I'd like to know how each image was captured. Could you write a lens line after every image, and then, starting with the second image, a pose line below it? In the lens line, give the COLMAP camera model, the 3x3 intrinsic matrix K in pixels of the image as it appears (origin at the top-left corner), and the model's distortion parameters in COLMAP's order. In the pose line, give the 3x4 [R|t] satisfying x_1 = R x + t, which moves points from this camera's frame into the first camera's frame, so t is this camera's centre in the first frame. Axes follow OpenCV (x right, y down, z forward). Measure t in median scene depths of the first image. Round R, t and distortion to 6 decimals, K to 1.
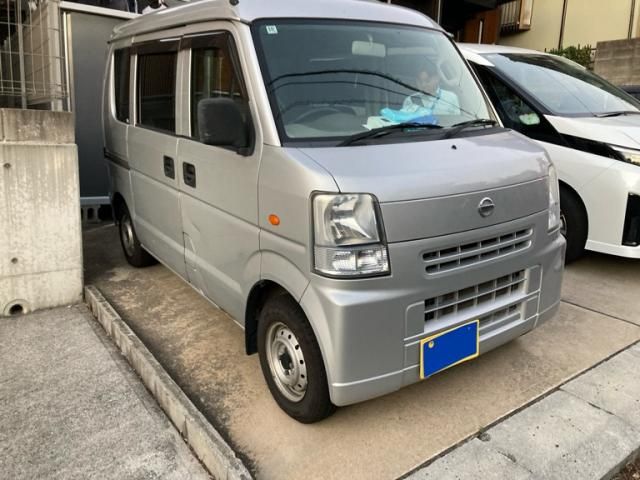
lens RADIAL K [[526.7, 0, 319.3], [0, 526.7, 237.6], [0, 0, 1]] dist [0.033987, -0.031867]
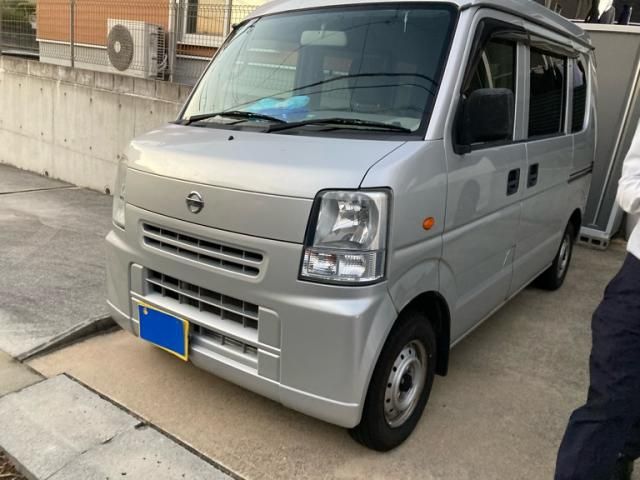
lens RADIAL K [[526.7, 0, 319.1], [0, 526.7, 242.4], [0, 0, 1]] dist [0.033987, -0.031867]
pose [[0.286360, 0.248082, -0.925448, 1.193852], [-0.283173, 0.944662, 0.165611, -0.195760], [0.915320, 0.214637, 0.340763, 0.867698]]
